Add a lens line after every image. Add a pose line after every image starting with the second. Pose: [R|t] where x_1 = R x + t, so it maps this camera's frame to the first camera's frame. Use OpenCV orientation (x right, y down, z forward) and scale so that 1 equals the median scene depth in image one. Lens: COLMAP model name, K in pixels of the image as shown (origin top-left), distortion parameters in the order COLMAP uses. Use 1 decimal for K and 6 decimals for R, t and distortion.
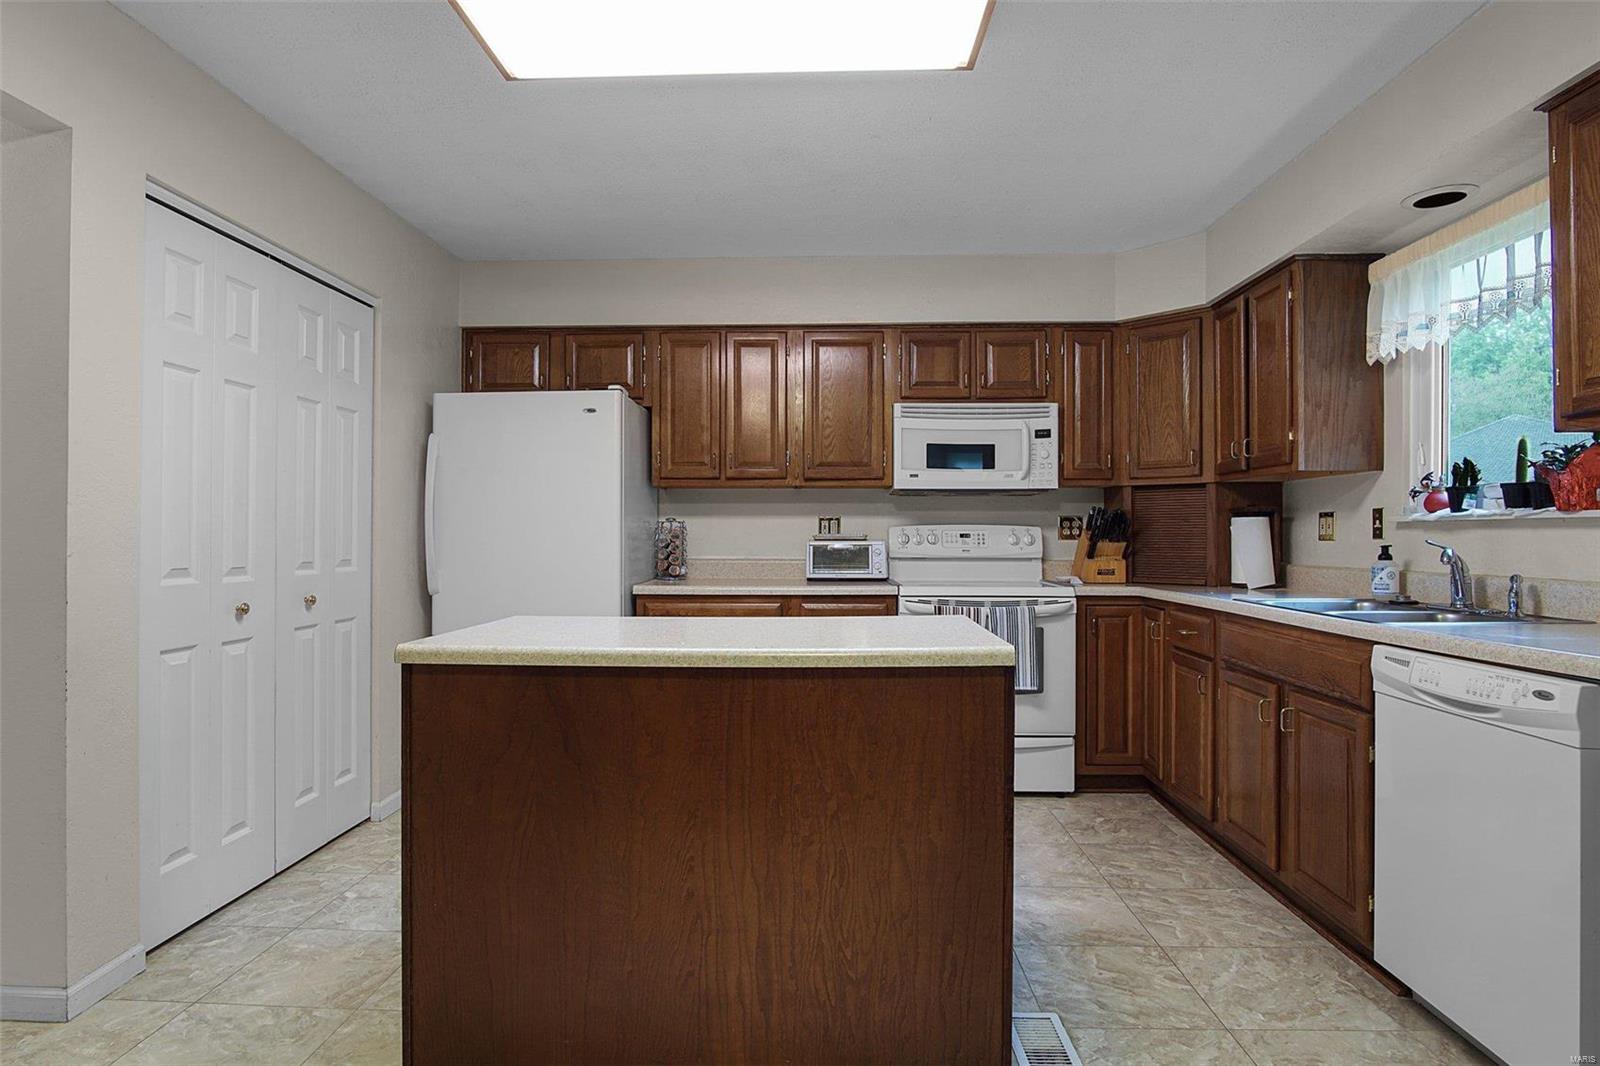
lens RADIAL K [[873.1, 0, 800.0], [0, 873.1, 533.0], [0, 0, 1]] dist [-0.024104, 0.001968]
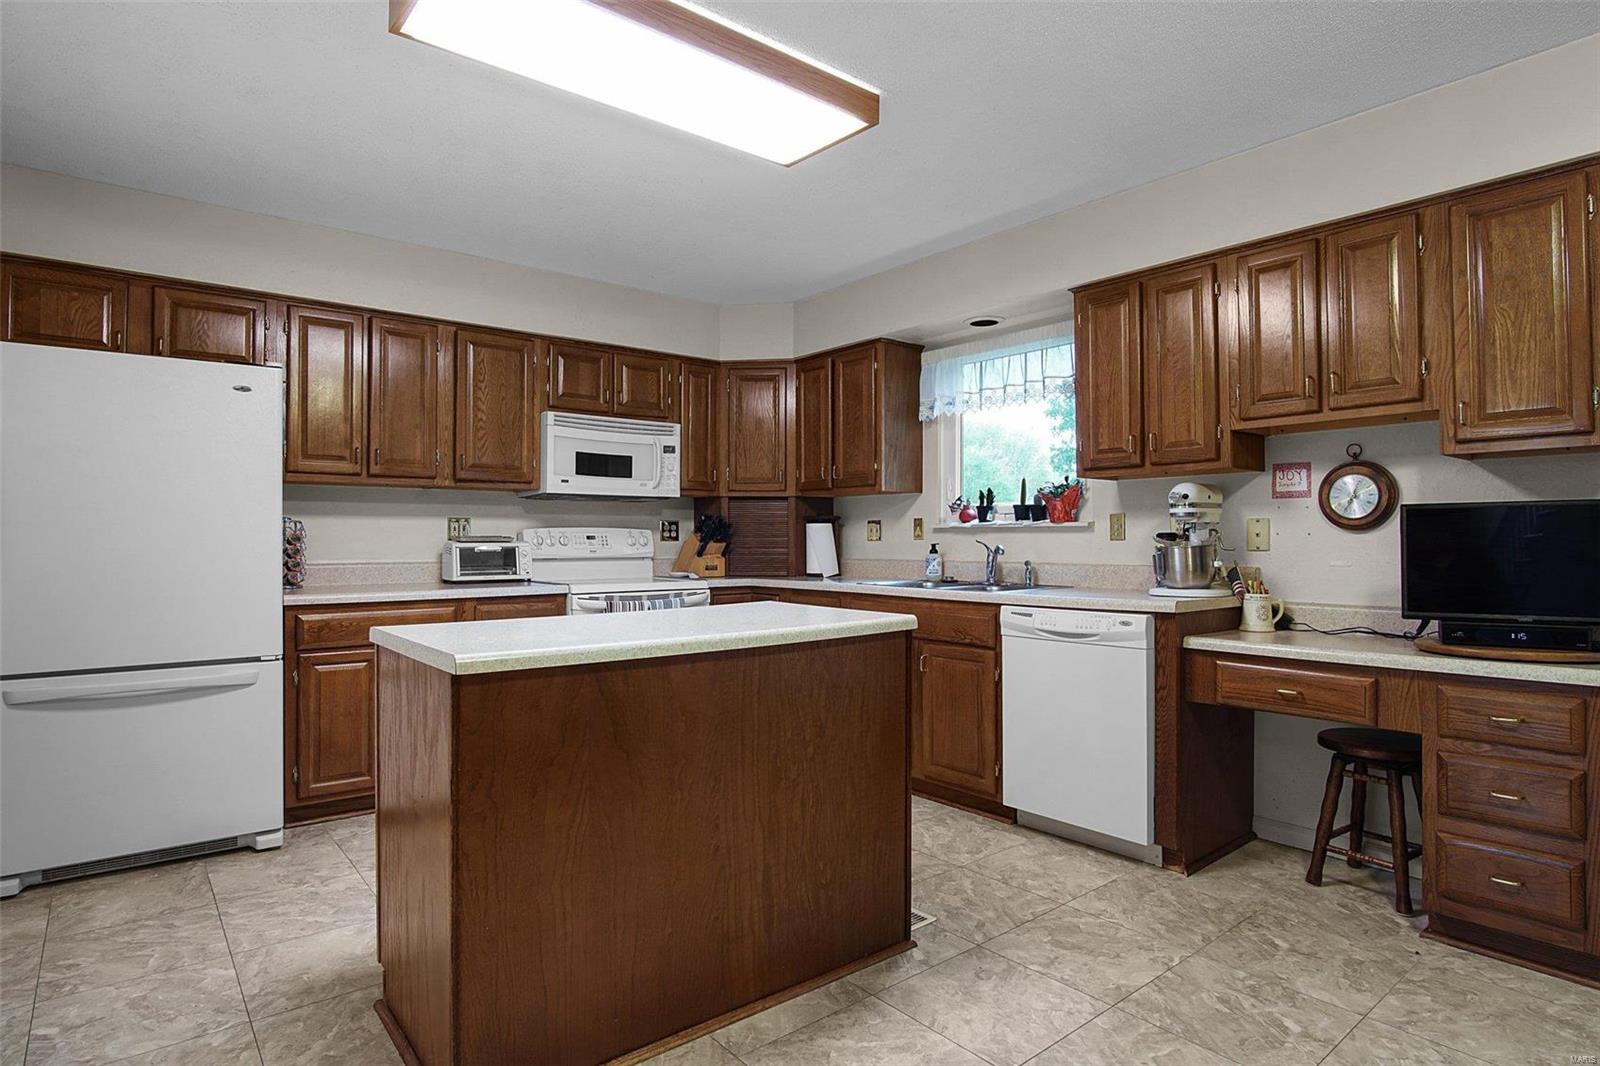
lens RADIAL K [[846.2, 0, 800.0], [0, 846.2, 533.0], [0, 0, 1]] dist [-0.016533, 0.000669]
pose [[0.754971, 0.002665, 0.655753, -0.352785], [-0.000732, 0.999995, -0.003221, 0.000578], [-0.655758, 0.001952, 0.754969, 0.038527]]
